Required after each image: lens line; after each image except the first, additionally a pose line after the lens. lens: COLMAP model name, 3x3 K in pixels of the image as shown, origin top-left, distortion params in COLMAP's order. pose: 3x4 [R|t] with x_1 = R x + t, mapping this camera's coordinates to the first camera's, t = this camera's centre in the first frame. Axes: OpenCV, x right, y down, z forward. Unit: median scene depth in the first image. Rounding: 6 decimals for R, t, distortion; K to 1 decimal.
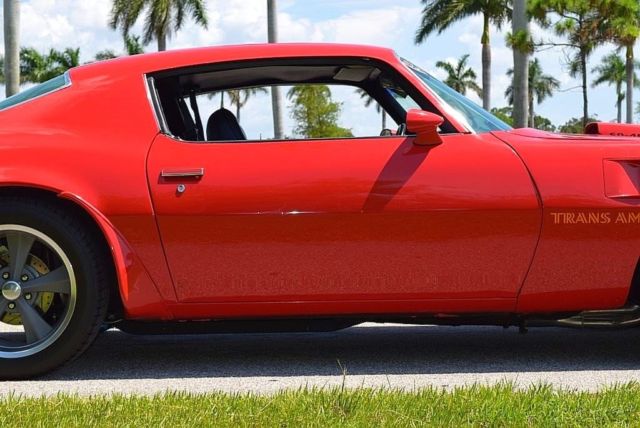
lens RADIAL K [[1499.4, 0, 320.0], [0, 1499.4, 214.0], [0, 0, 1]] dist [-0.025445, -0.251832]
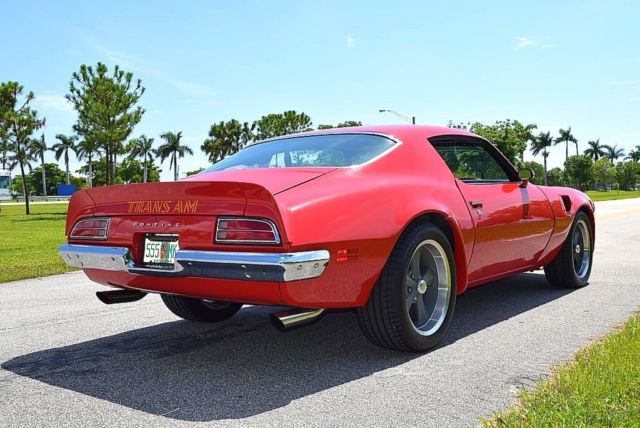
lens RADIAL K [[669.7, 0, 320.0], [0, 669.7, 214.0], [0, 0, 1]] dist [-0.014834, -0.021324]
pose [[0.614199, -0.017299, 0.788961, -0.686163], [0.027535, 0.999621, 0.000482, -0.017771], [-0.788670, 0.021428, 0.614443, 0.628961]]
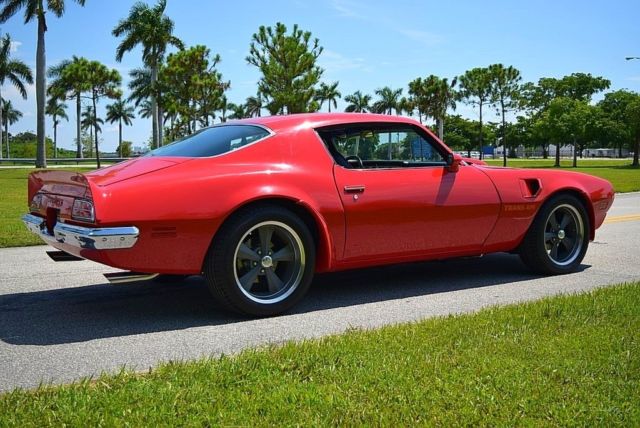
lens RADIAL K [[749.4, 0, 320.0], [0, 749.4, 214.0], [0, 0, 1]] dist [-0.046156, -0.012311]
pose [[0.838863, -0.030379, 0.543494, -0.539112], [0.007120, 0.998968, 0.044849, -0.032647], [-0.544295, -0.033753, 0.838214, 0.267399]]
